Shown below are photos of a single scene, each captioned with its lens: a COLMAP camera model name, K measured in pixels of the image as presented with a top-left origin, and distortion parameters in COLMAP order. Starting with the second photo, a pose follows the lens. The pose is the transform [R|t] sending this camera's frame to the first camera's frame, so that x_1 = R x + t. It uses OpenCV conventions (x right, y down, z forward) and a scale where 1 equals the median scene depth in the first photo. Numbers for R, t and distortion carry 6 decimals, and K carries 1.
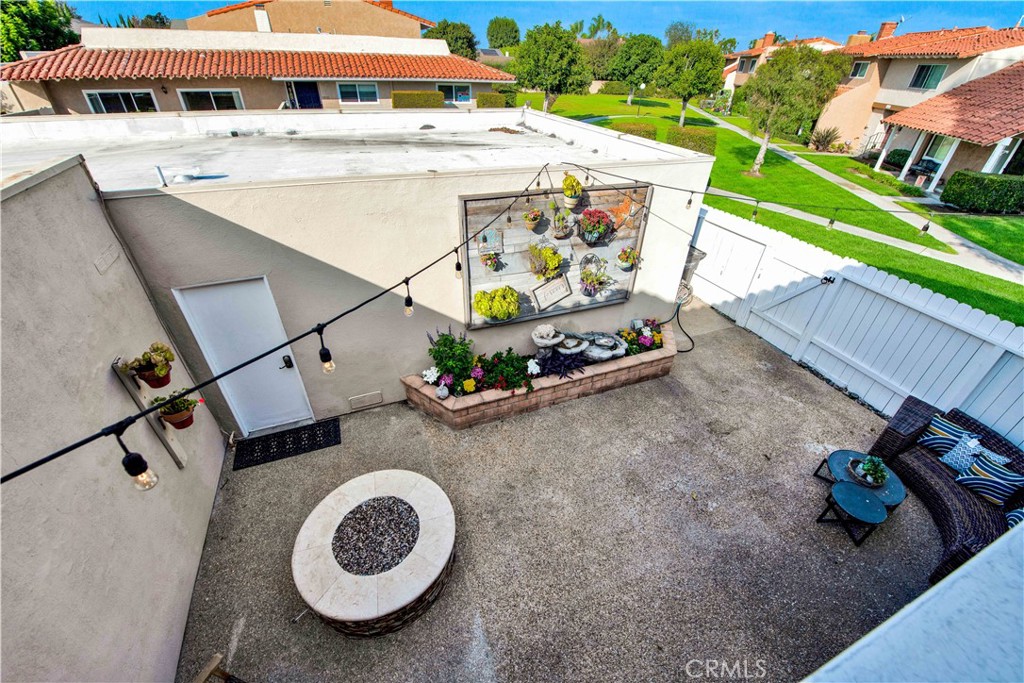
lens RADIAL K [[415.9, 0, 521.8], [0, 415.9, 336.7], [0, 0, 1]] dist [-0.023046, -0.000384]
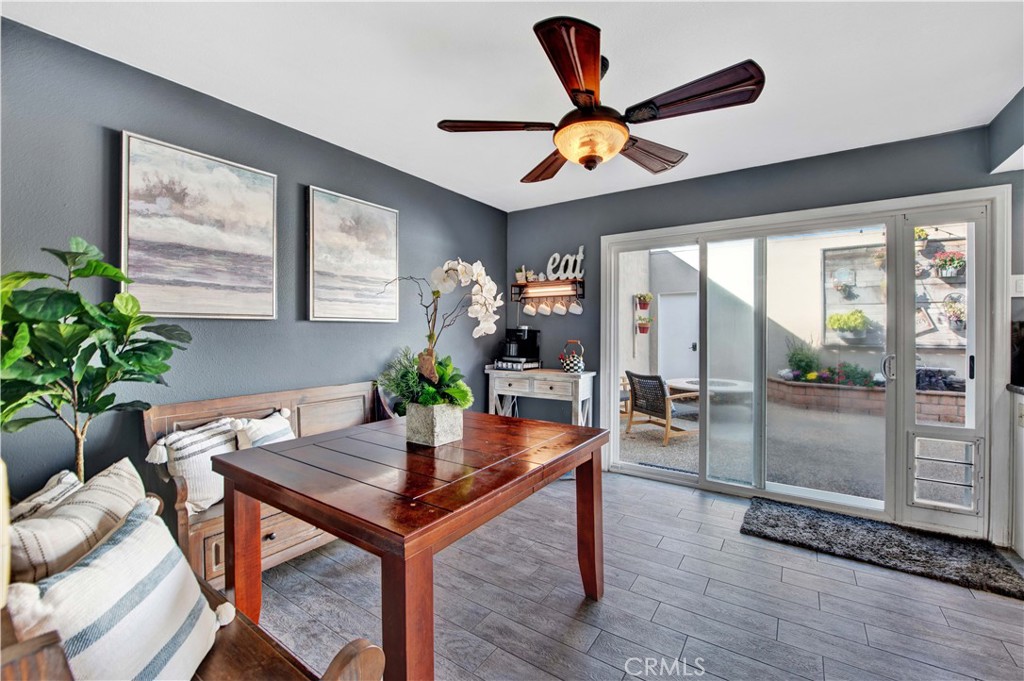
lens RADIAL K [[415.9, 0, 521.8], [0, 415.9, 335.7], [0, 0, 1]] dist [-0.023046, -0.000384]
pose [[0.548546, -0.023656, -0.835785, 0.459861], [-0.451819, 0.832700, -0.320109, 0.836597], [0.703531, 0.553218, 0.446087, -0.303516]]
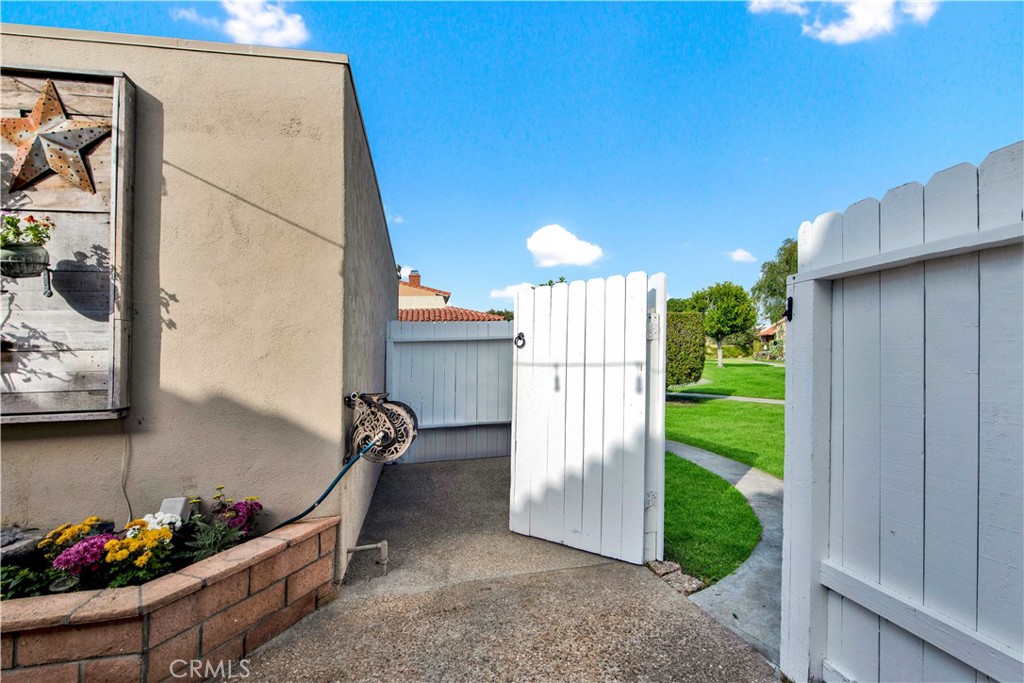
lens RADIAL K [[421.7, 0, 508.8], [0, 421.7, 322.8], [0, 0, 1]] dist [0.028242, -0.019923]
pose [[0.976329, -0.084802, -0.198972, 0.736855], [-0.057932, 0.783791, -0.618317, 0.049760], [0.208387, 0.615208, 0.760325, 0.898609]]
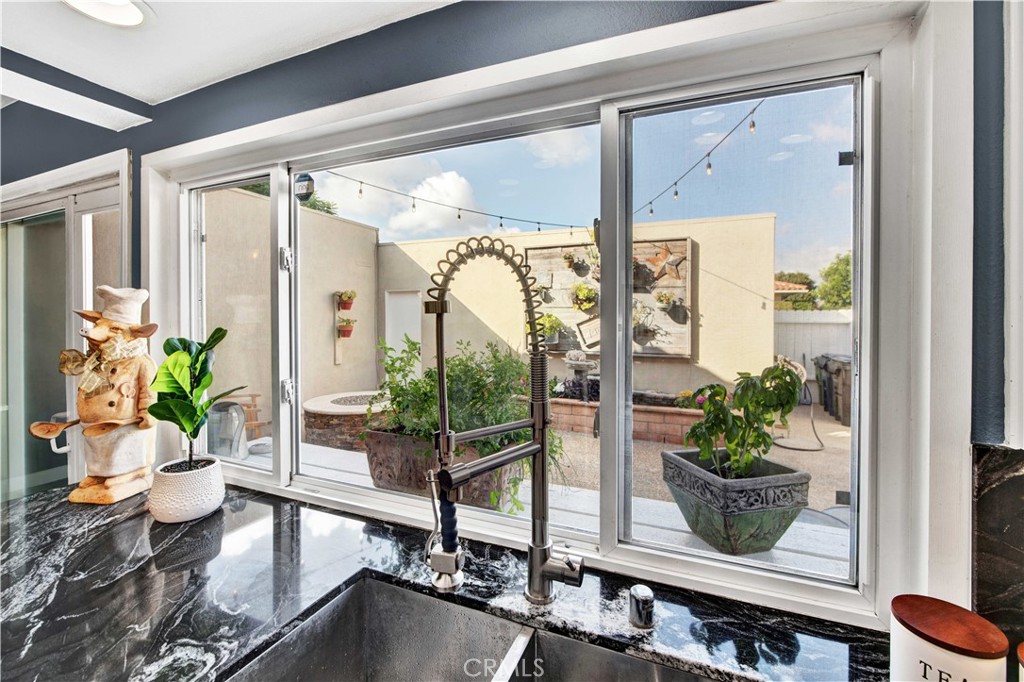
lens RADIAL K [[415.0, 0, 522.8], [0, 415.0, 329.2], [0, 0, 1]] dist [-0.024679, -0.000392]
pose [[0.712017, -0.016370, -0.701971, 0.759458], [-0.376810, 0.834672, -0.401668, 0.438287], [0.592491, 0.550504, 0.588132, 0.228288]]
